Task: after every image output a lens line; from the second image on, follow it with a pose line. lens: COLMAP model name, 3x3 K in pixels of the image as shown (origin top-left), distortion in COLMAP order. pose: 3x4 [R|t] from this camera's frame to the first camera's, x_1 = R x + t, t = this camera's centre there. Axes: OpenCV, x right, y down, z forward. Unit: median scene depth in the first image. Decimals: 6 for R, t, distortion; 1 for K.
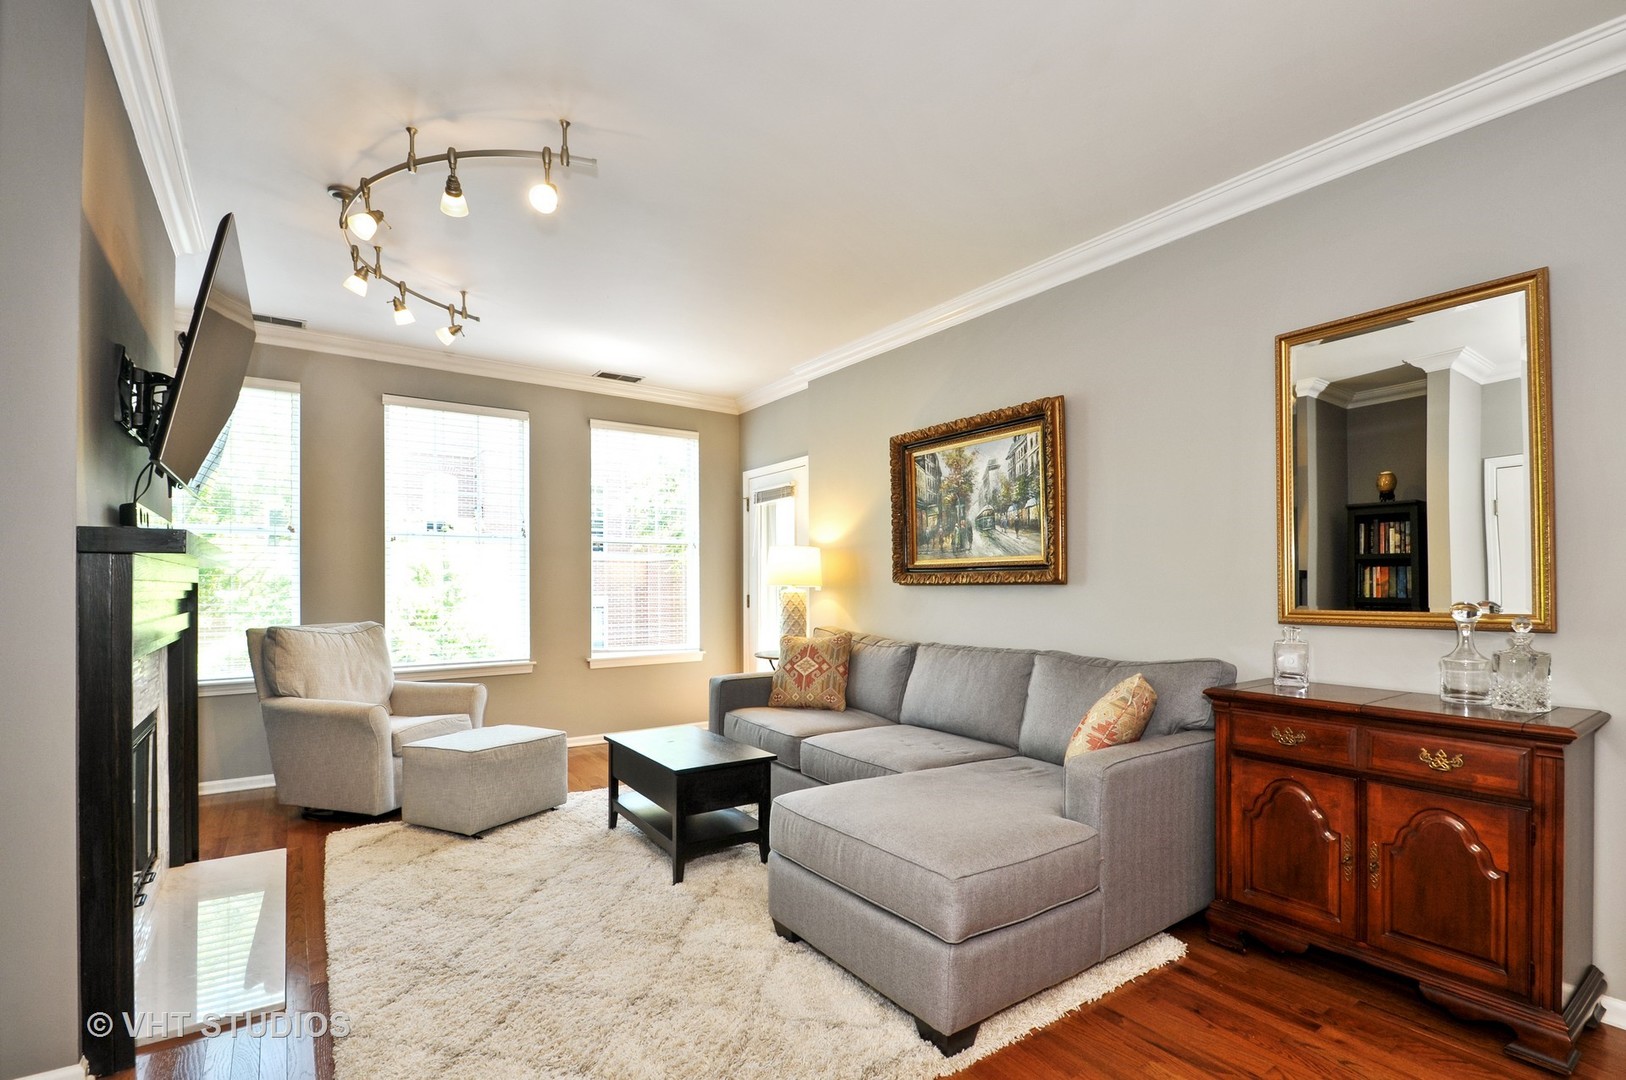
lens RADIAL K [[754.8, 0, 852.6], [0, 754.8, 570.8], [0, 0, 1]] dist [-0.012259, -0.000483]
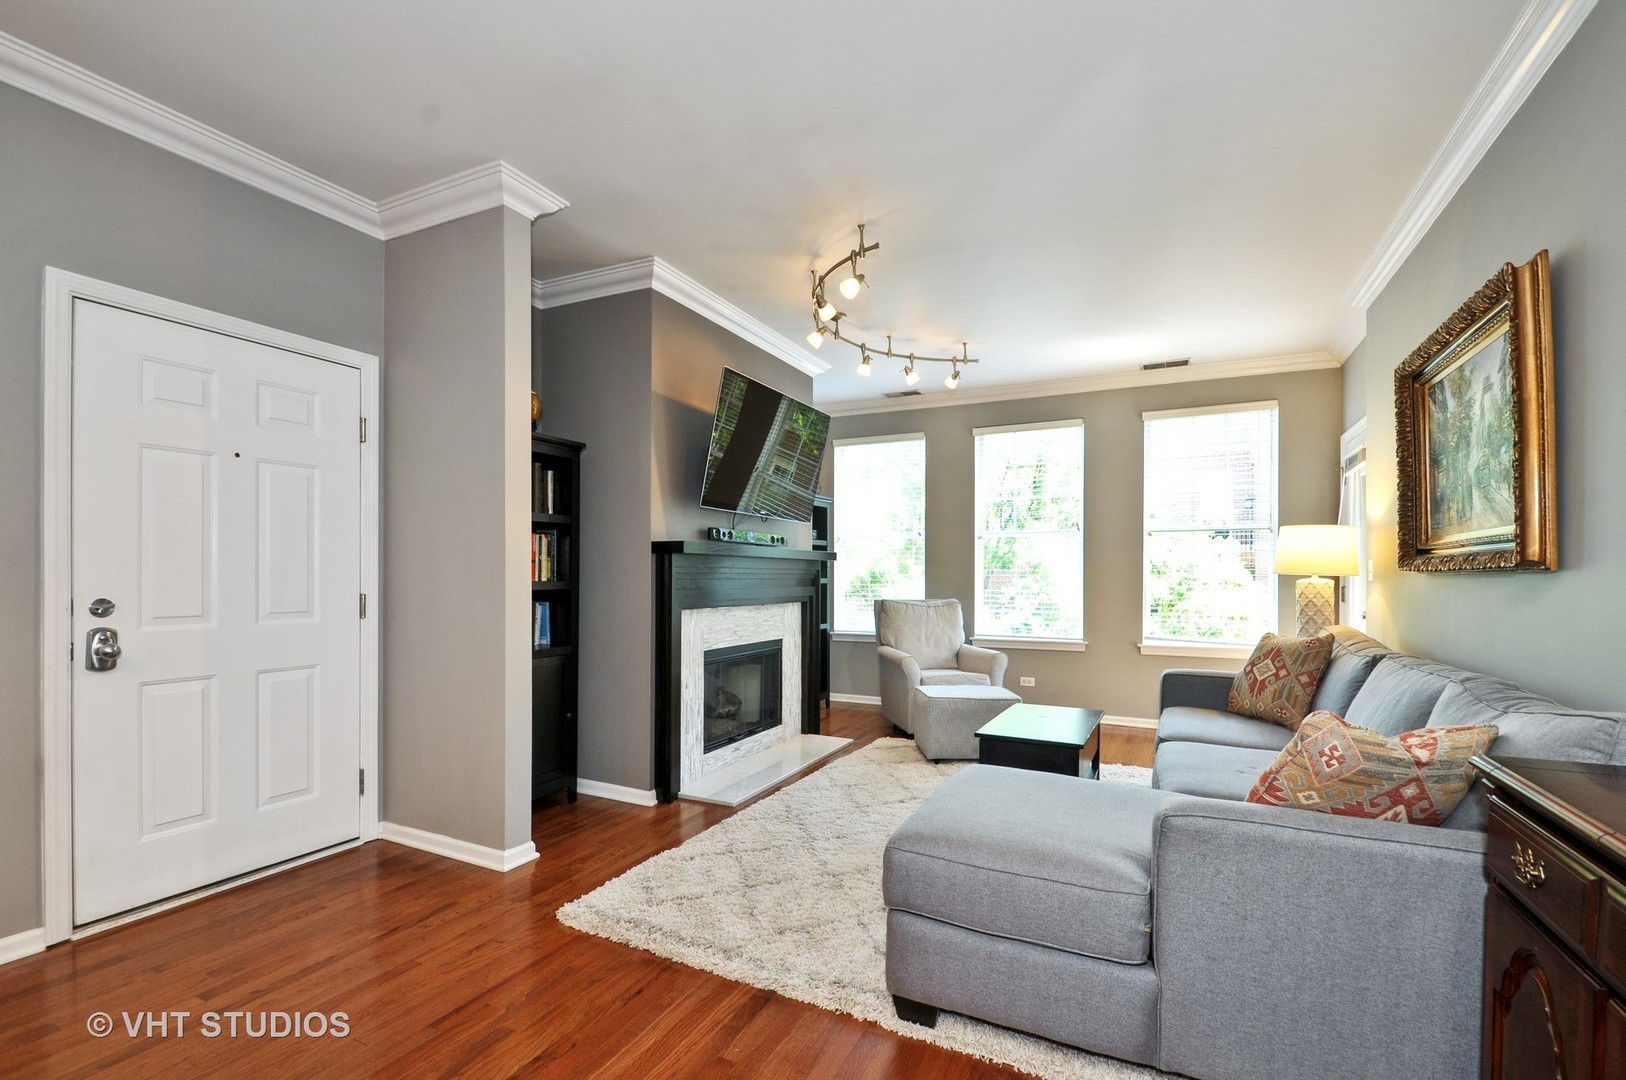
lens RADIAL K [[718.5, 0, 814.9], [0, 718.5, 577.5], [0, 0, 1]] dist [0.001822, -0.001686]
pose [[0.450567, 0.007523, -0.892711, 0.433143], [0.012010, 0.999823, 0.014487, 0.006403], [0.892662, -0.017249, 0.450396, 0.201242]]
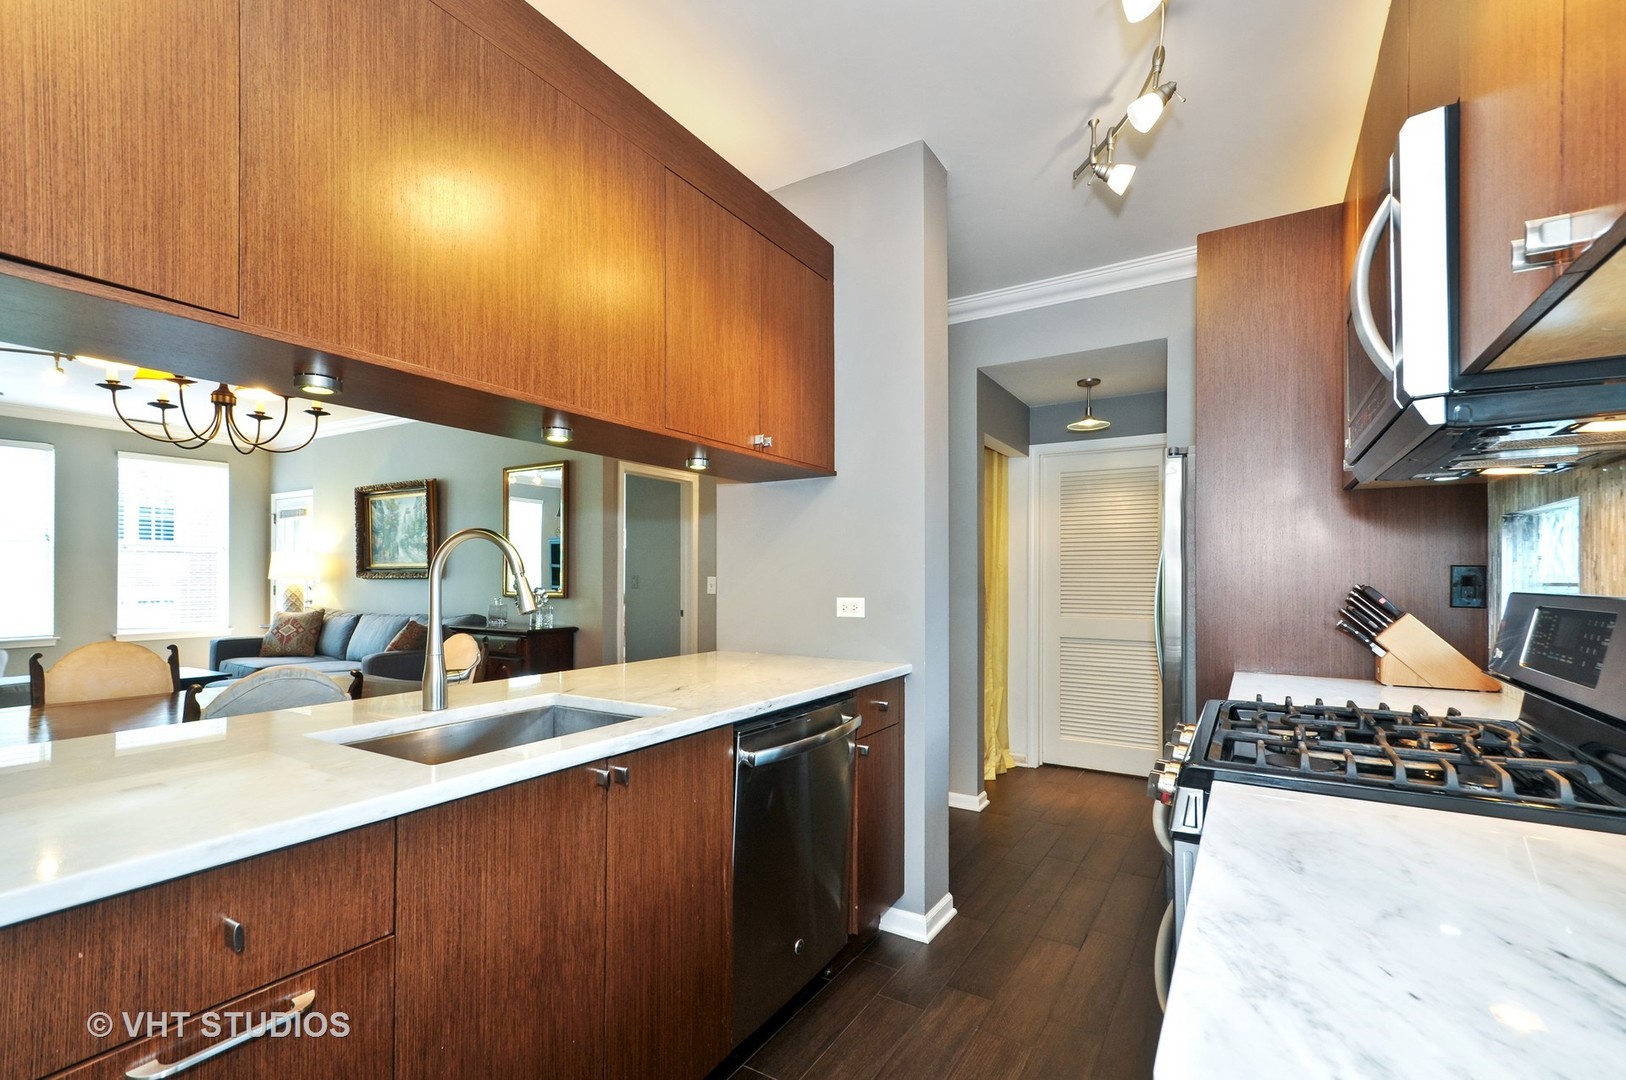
lens RADIAL K [[718.5, 0, 839.6], [0, 718.5, 570.0], [0, 0, 1]] dist [0.001822, -0.001686]
pose [[0.917799, 0.008959, 0.396945, 0.408311], [-0.012854, 0.999892, 0.007154, -0.025699], [-0.396838, -0.011668, 0.917814, -0.853156]]
